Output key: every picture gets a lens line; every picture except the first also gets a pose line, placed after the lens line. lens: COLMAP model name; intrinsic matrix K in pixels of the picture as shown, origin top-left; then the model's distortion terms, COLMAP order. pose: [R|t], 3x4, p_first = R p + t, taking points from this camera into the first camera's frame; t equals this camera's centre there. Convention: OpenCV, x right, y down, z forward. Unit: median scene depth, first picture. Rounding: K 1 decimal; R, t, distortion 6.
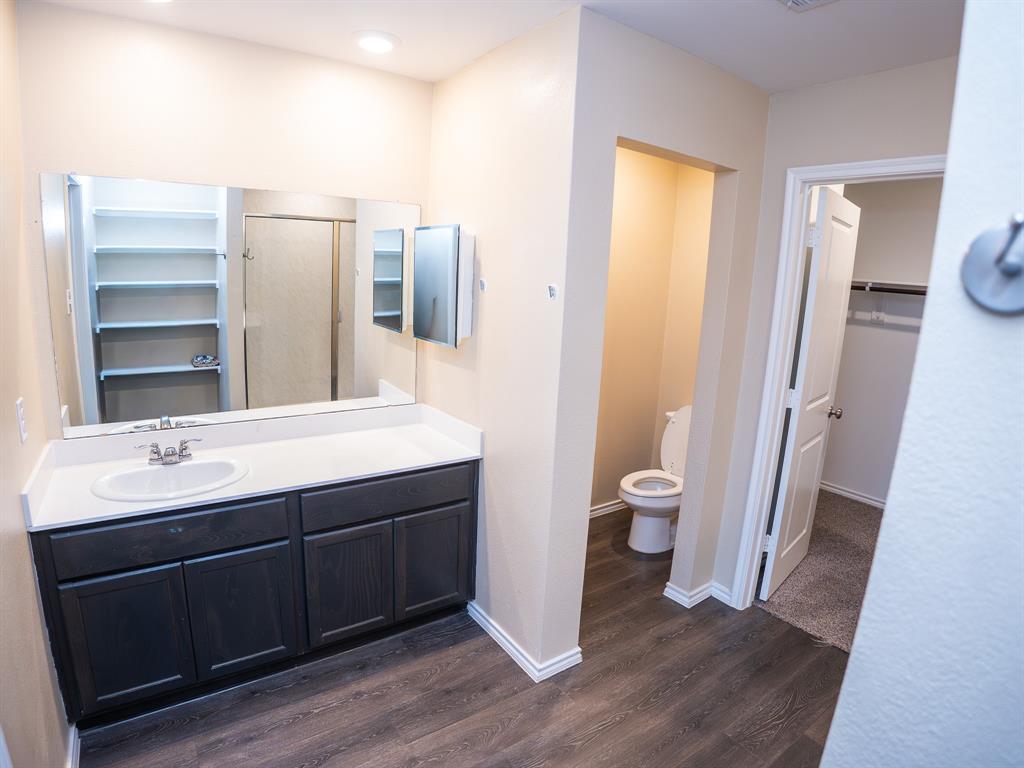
lens RADIAL K [[562.5, 0, 512.4], [0, 562.5, 358.6], [0, 0, 1]] dist [-0.134762, 0.043587]
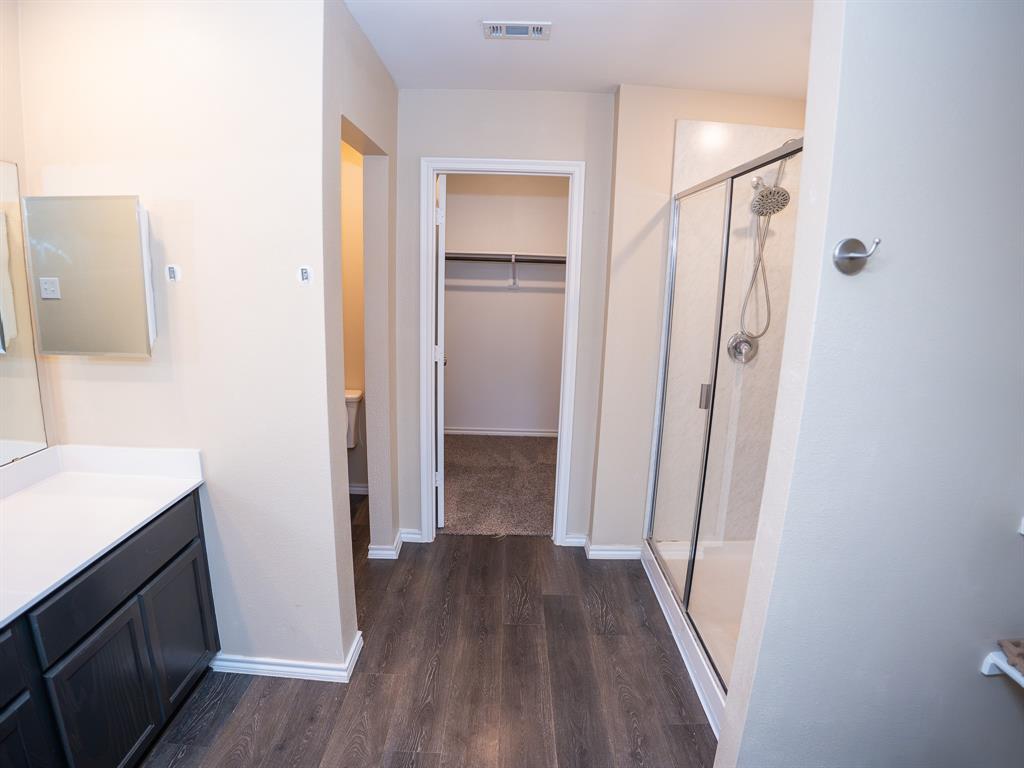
lens RADIAL K [[550.9, 0, 512.0], [0, 550.9, 384.0], [0, 0, 1]] dist [-0.076284, 0.001795]
pose [[0.581986, -0.193352, 0.789878, -0.408668], [0.123513, 0.981070, 0.149148, -0.029776], [-0.803764, 0.010759, 0.594850, 0.172120]]
